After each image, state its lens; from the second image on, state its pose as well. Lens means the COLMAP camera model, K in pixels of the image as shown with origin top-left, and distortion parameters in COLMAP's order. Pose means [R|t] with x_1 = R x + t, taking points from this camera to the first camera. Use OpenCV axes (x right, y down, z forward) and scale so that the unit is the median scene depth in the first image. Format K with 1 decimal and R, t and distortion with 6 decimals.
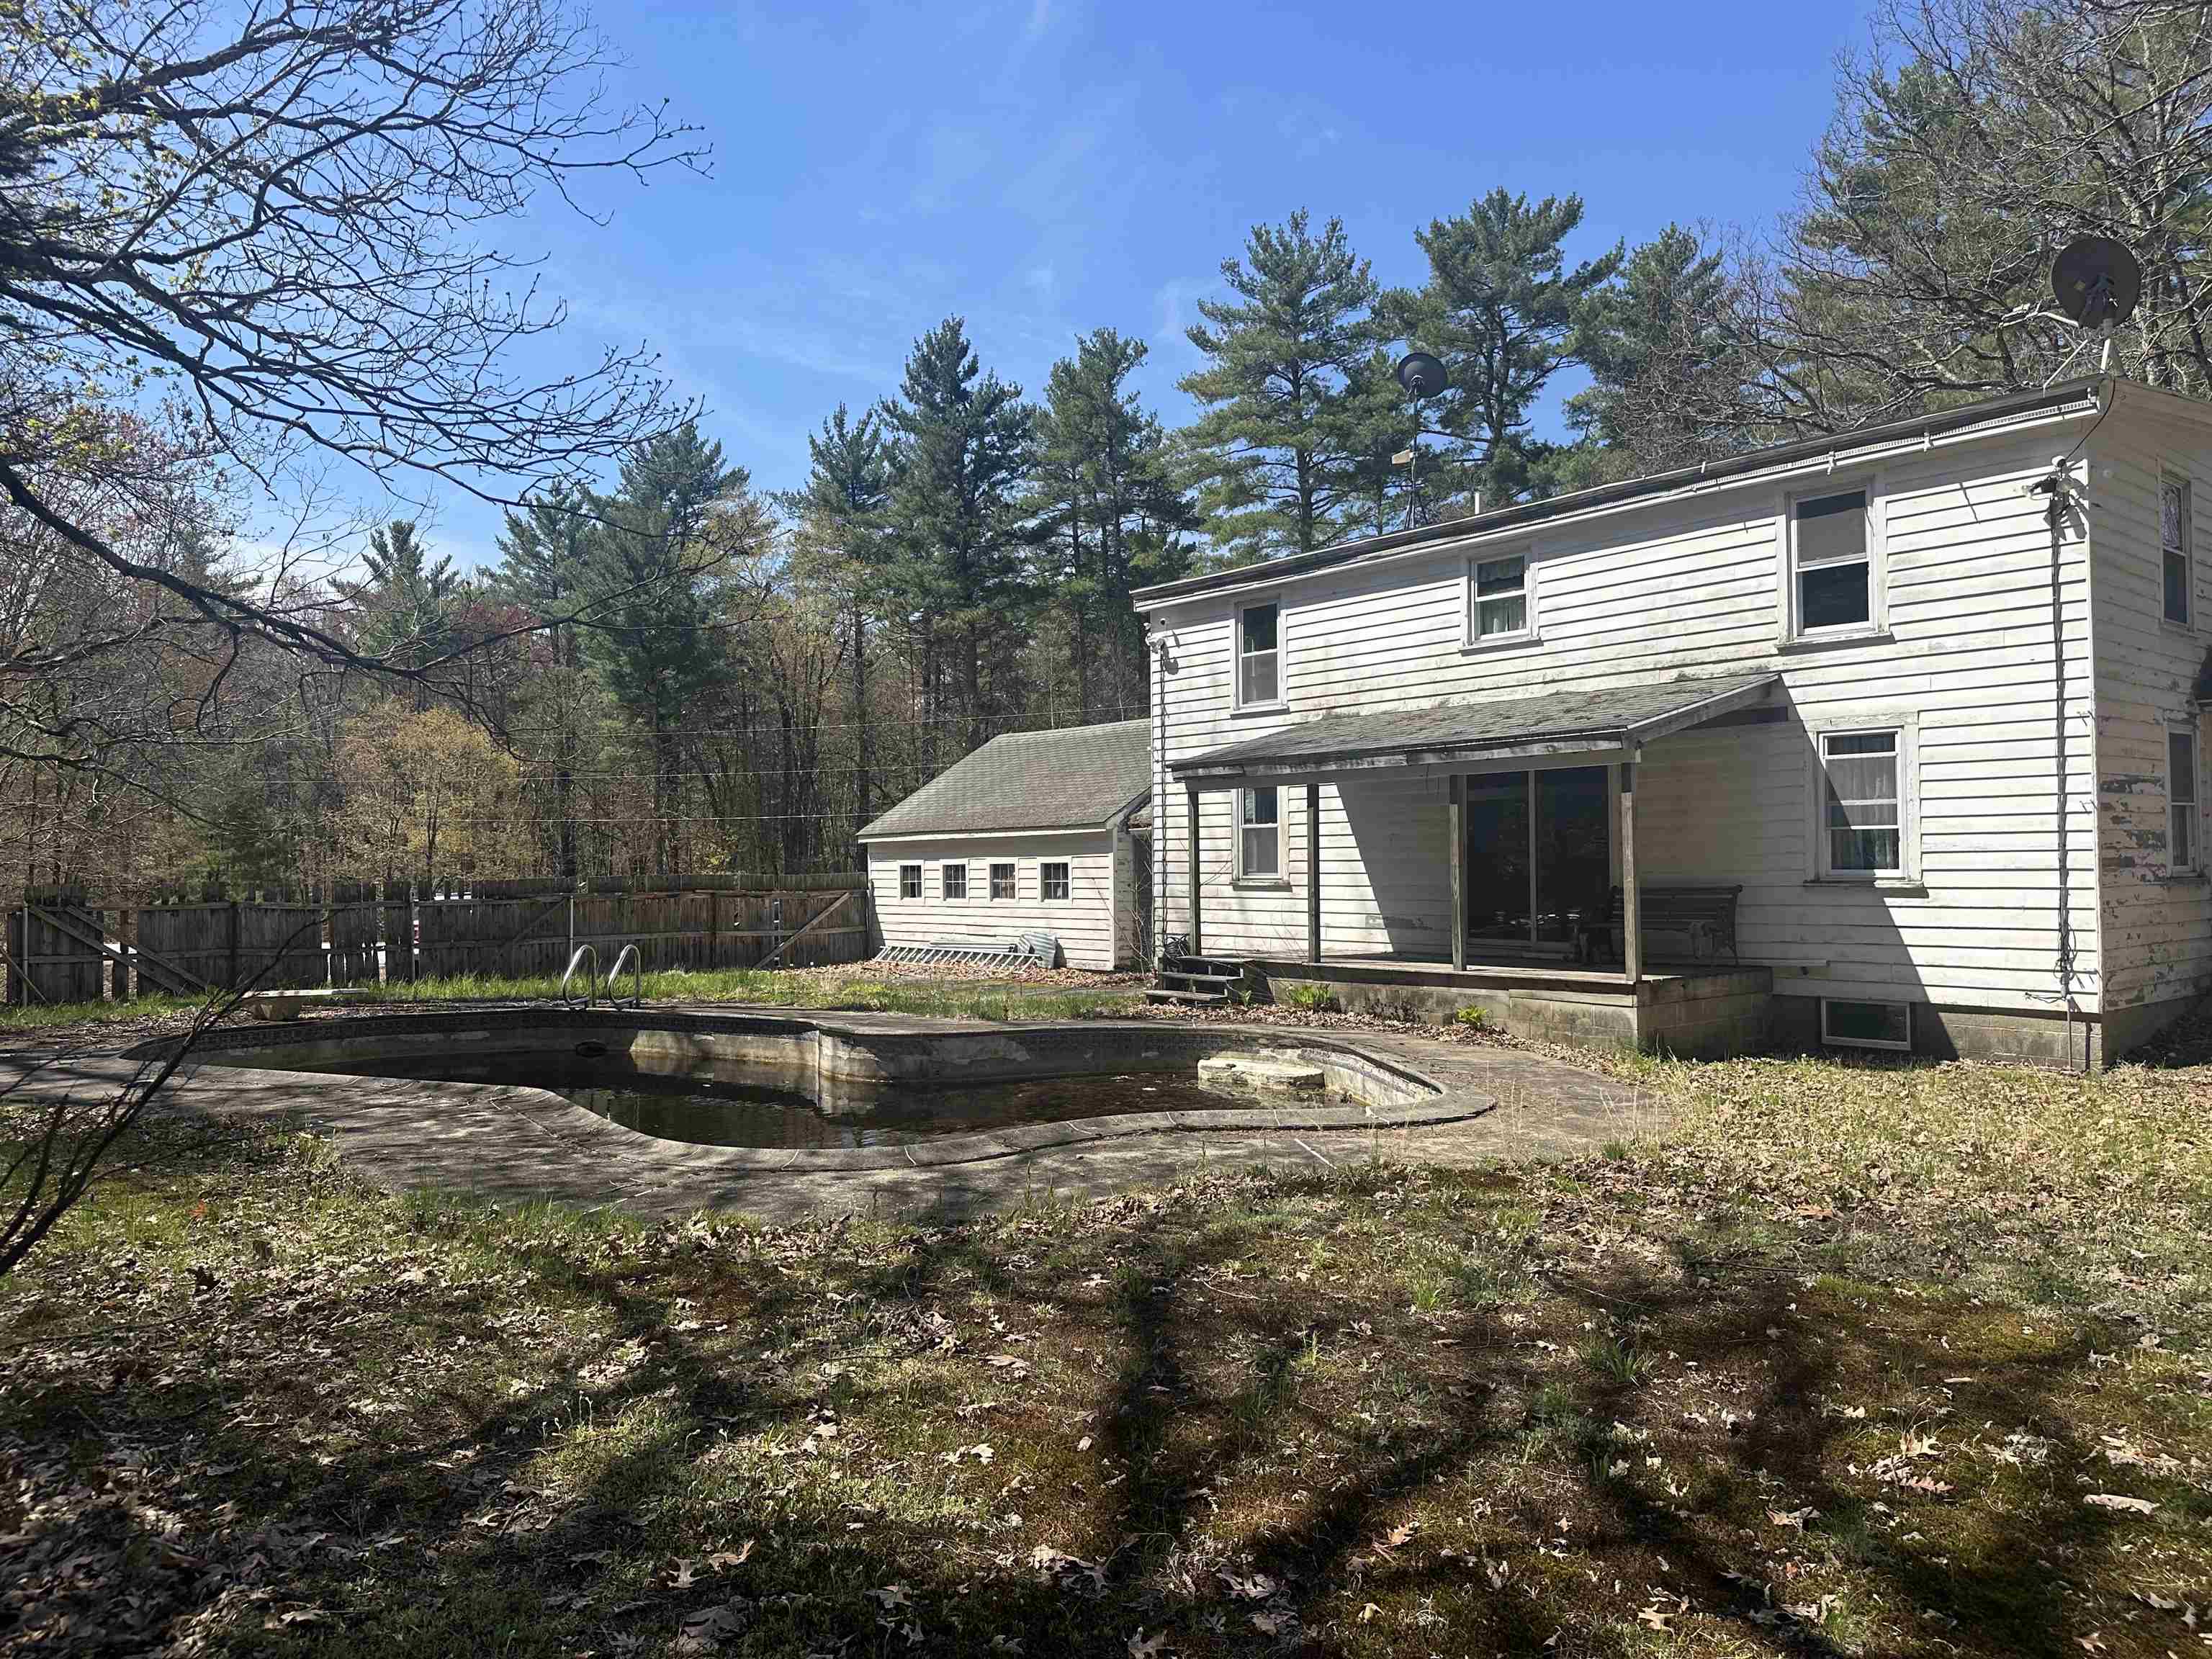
lens RADIAL K [[1545.5, 0, 1064.0], [0, 1545.5, 838.8], [0, 0, 1]] dist [0.131954, -0.197159]
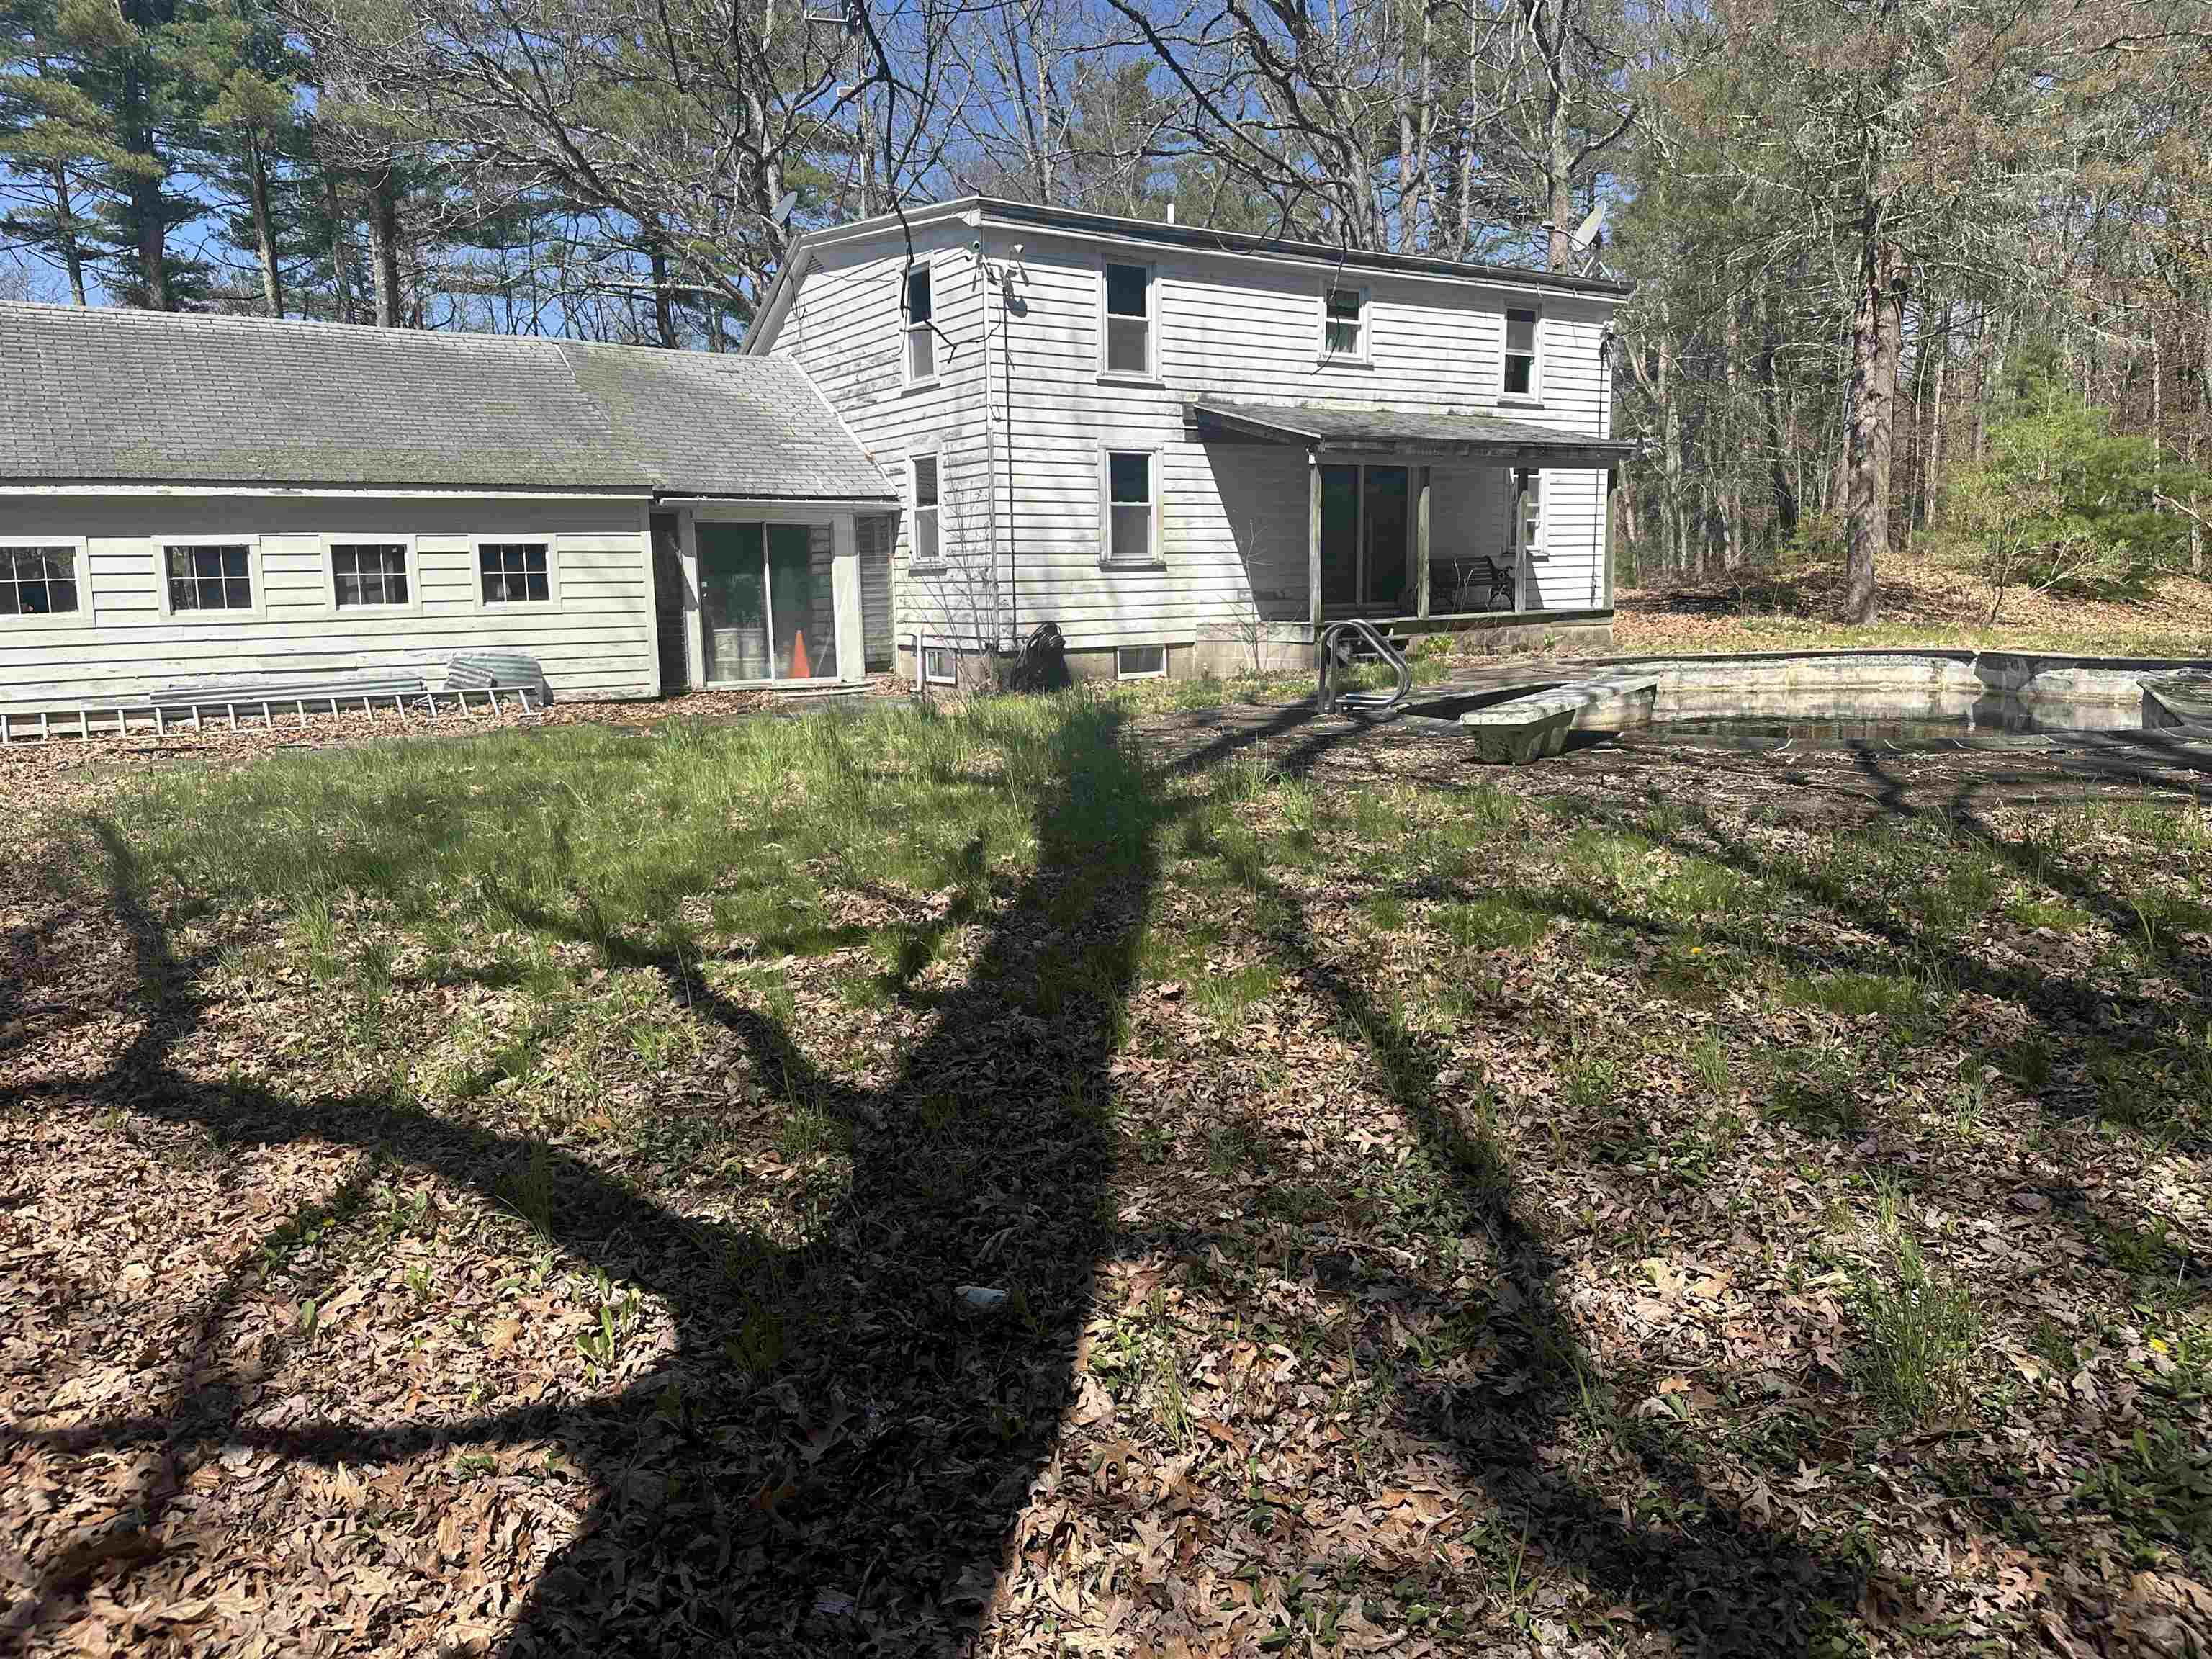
lens RADIAL K [[1545.5, 0, 1064.0], [0, 1545.5, 838.8], [0, 0, 1]] dist [0.131954, -0.197159]
pose [[0.077625, -0.156246, 0.984663, -0.872993], [0.001934, 0.987665, 0.156569, 0.046466], [-0.996981, -0.010249, 0.076970, 0.955118]]
